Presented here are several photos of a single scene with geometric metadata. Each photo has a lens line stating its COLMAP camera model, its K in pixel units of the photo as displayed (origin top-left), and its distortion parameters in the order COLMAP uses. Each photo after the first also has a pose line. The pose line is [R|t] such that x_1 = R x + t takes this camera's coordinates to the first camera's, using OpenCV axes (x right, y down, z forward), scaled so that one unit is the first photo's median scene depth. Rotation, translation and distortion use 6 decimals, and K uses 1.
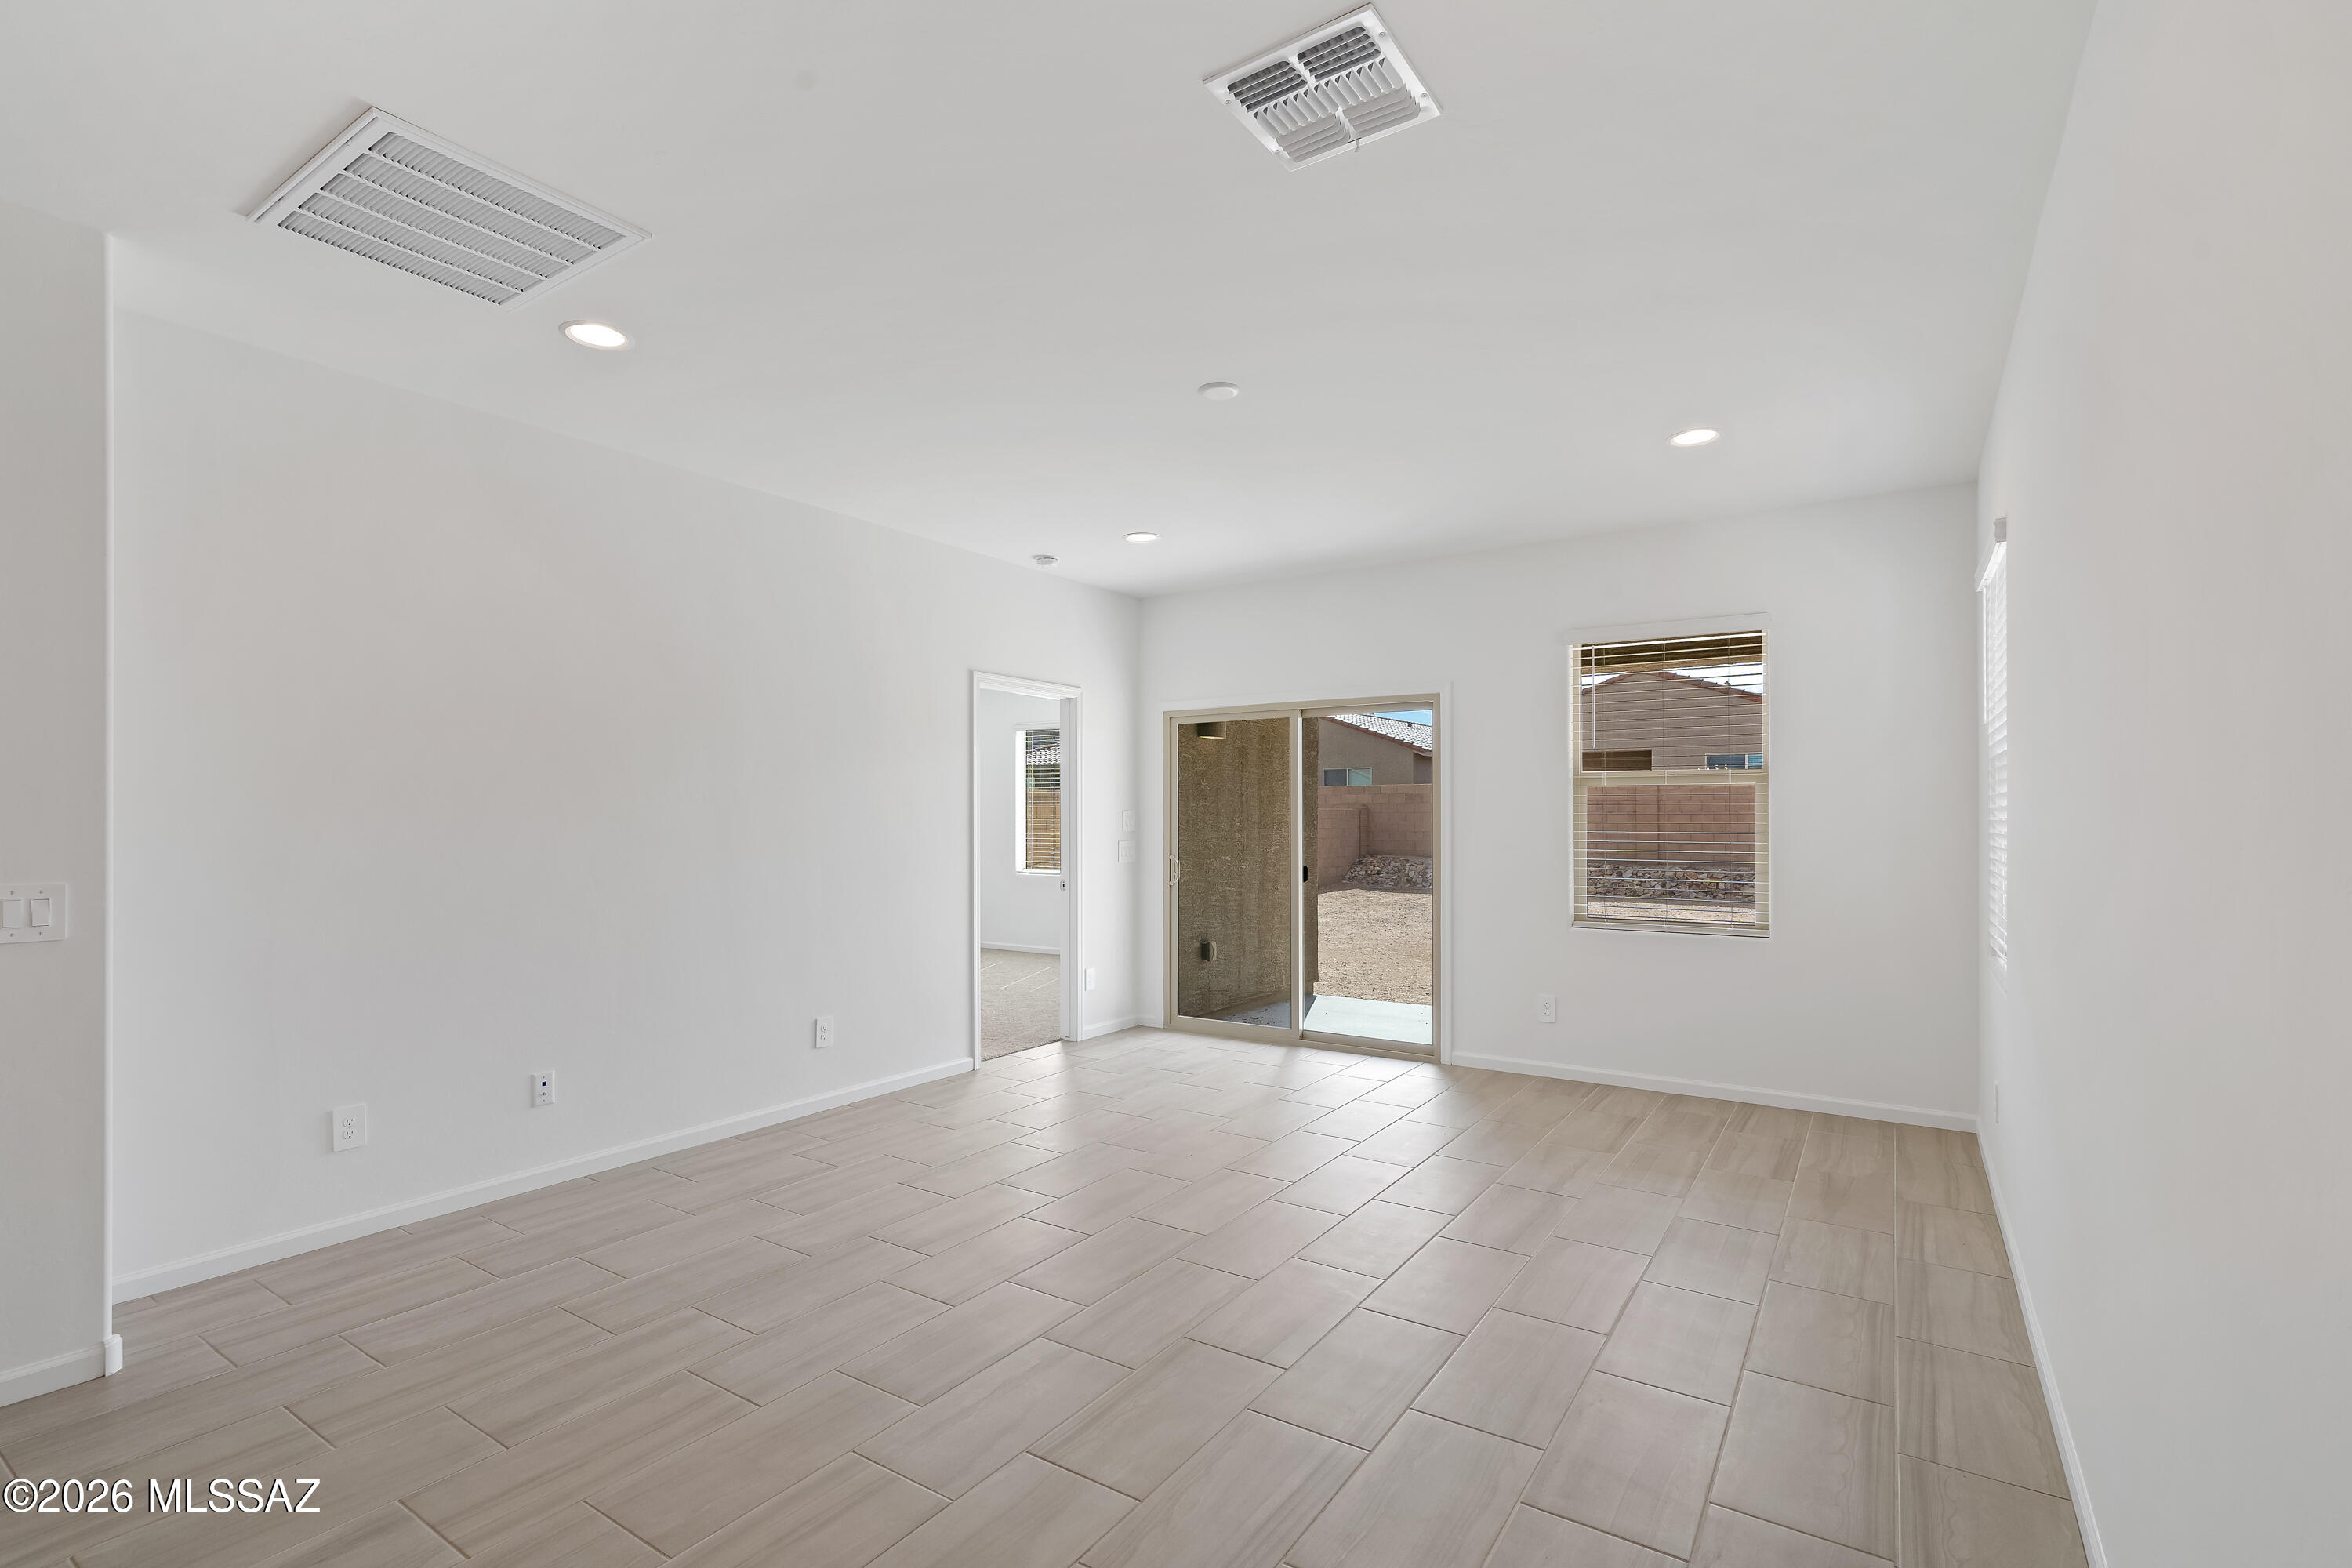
lens RADIAL K [[1085.0, 0, 1160.9], [0, 1085.0, 819.0], [0, 0, 1]] dist [-0.008007, 0.003681]
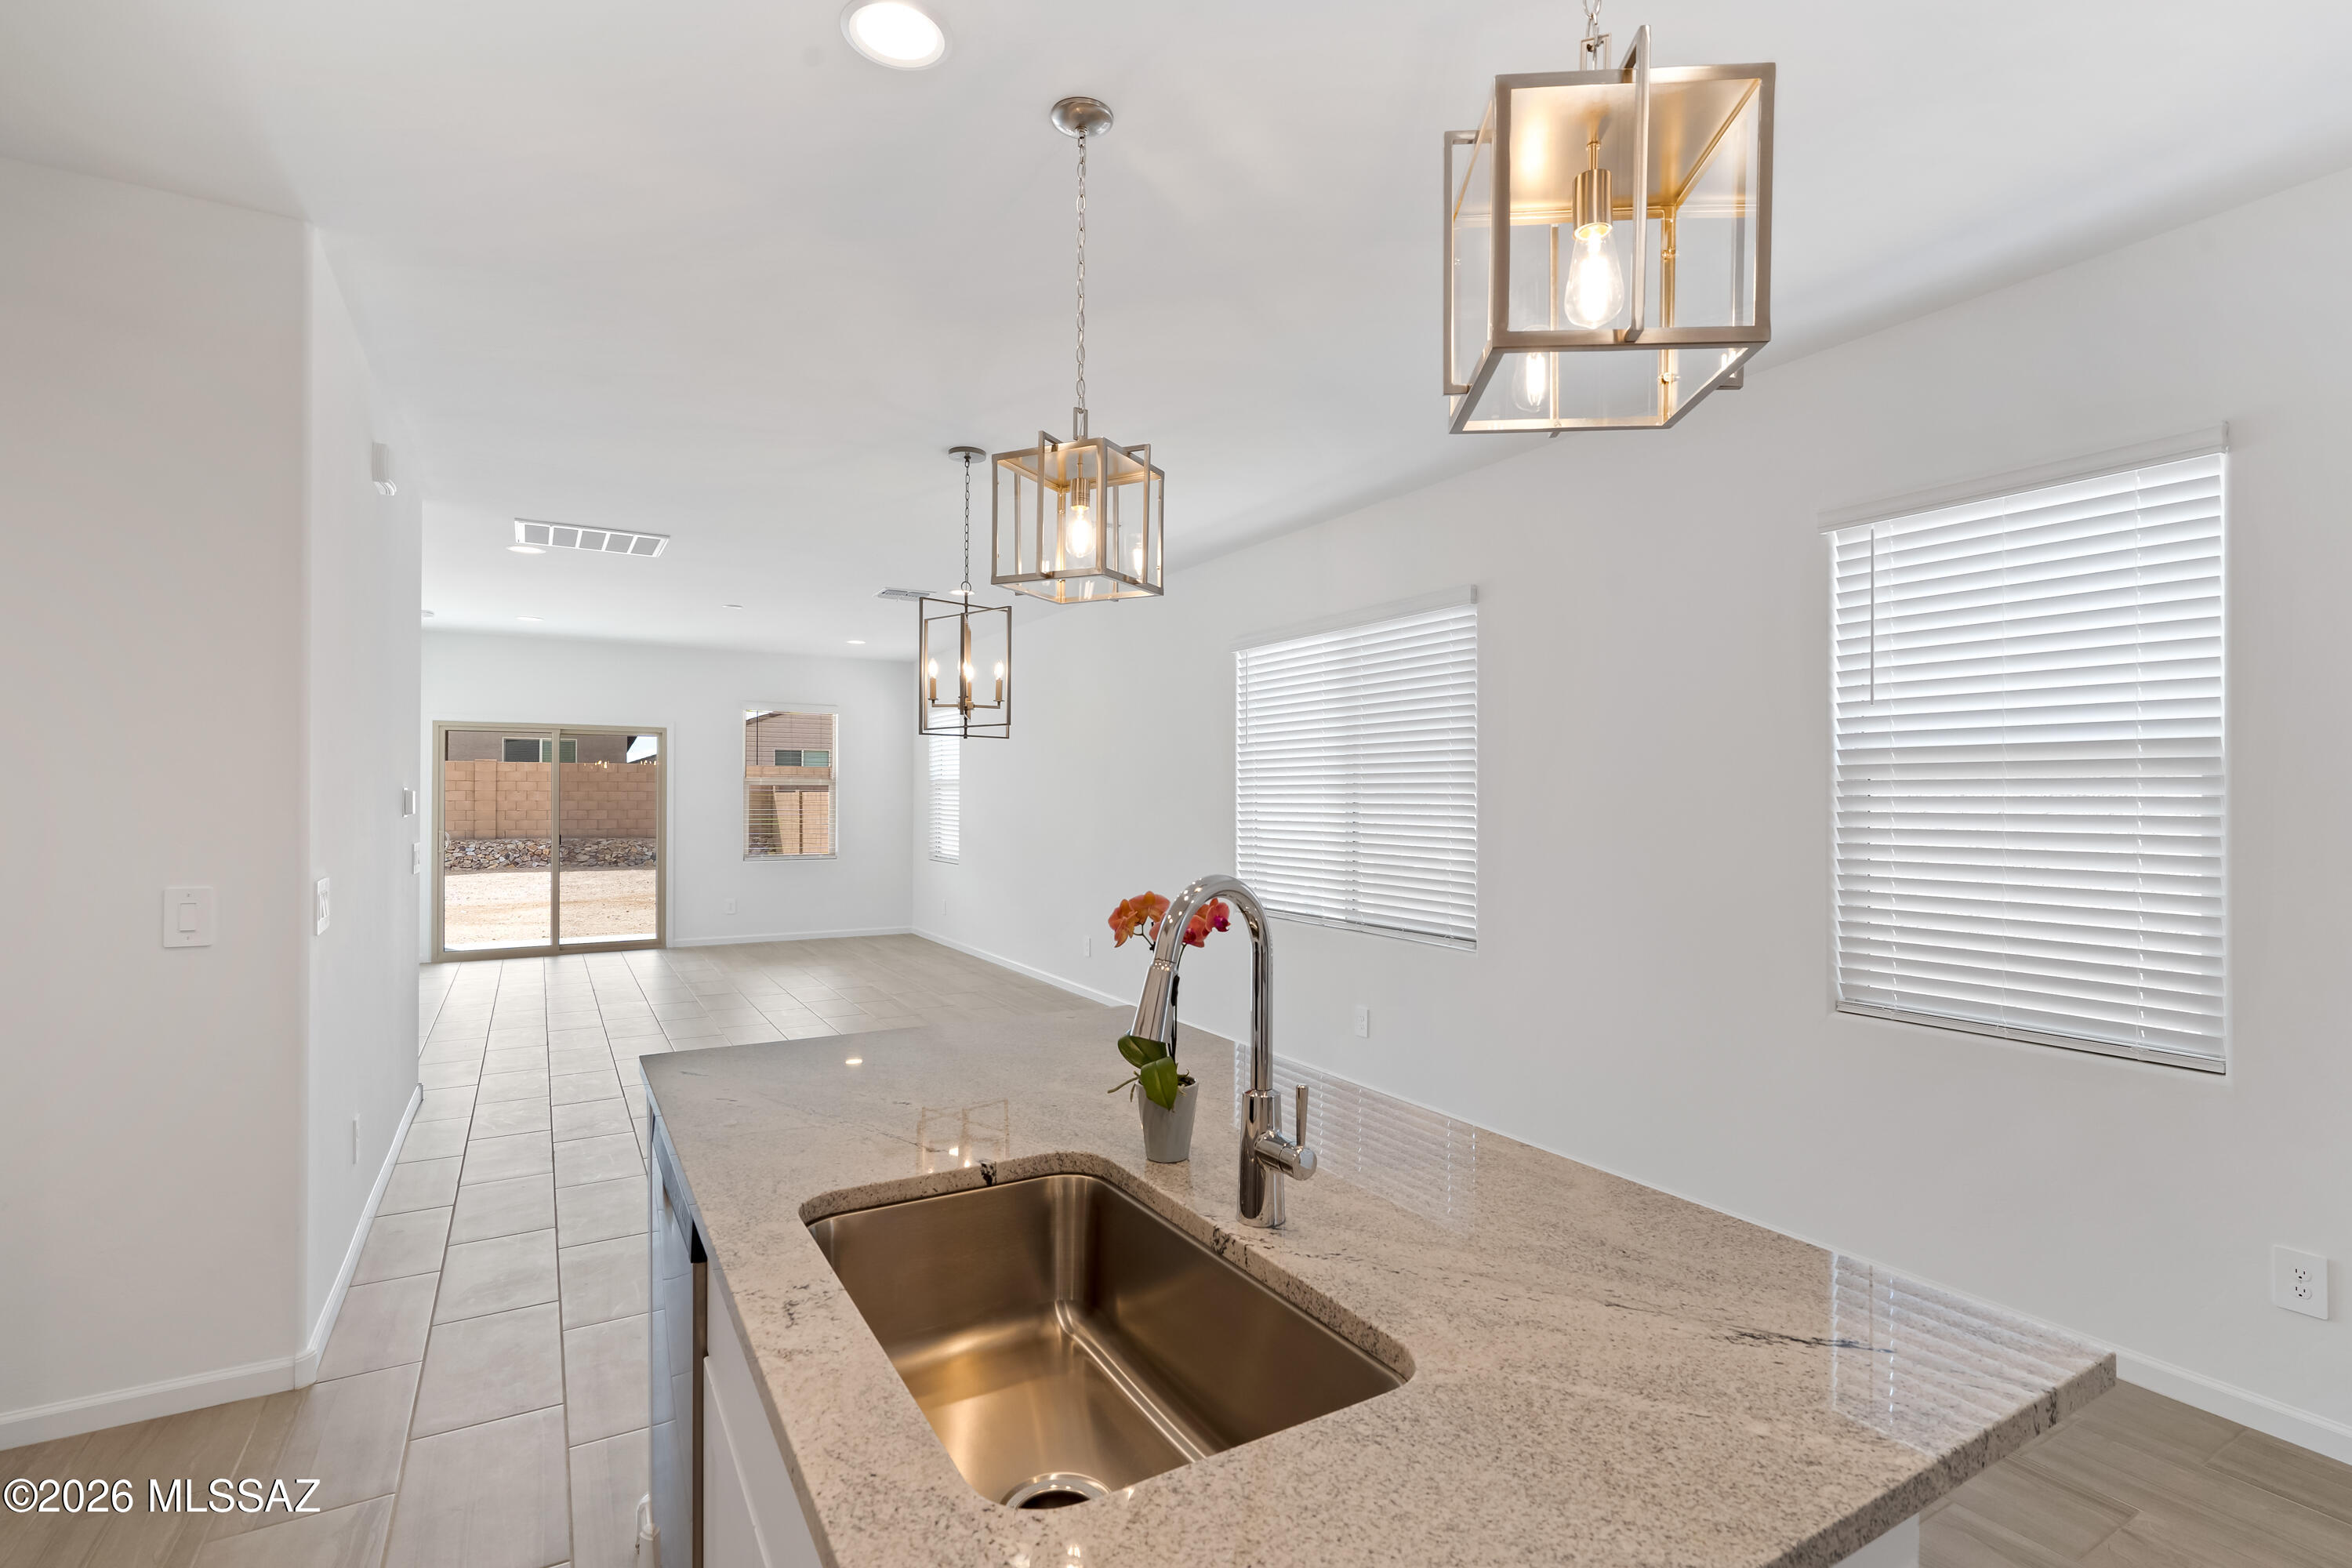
lens RADIAL K [[1085.0, 0, 1205.9], [0, 1085.0, 812.4], [0, 0, 1]] dist [-0.008007, 0.003681]
pose [[0.408574, -0.016847, 0.912570, -1.067126], [0.002030, 0.999844, 0.017549, -0.015971], [-0.912723, -0.005318, 0.408545, -0.530158]]
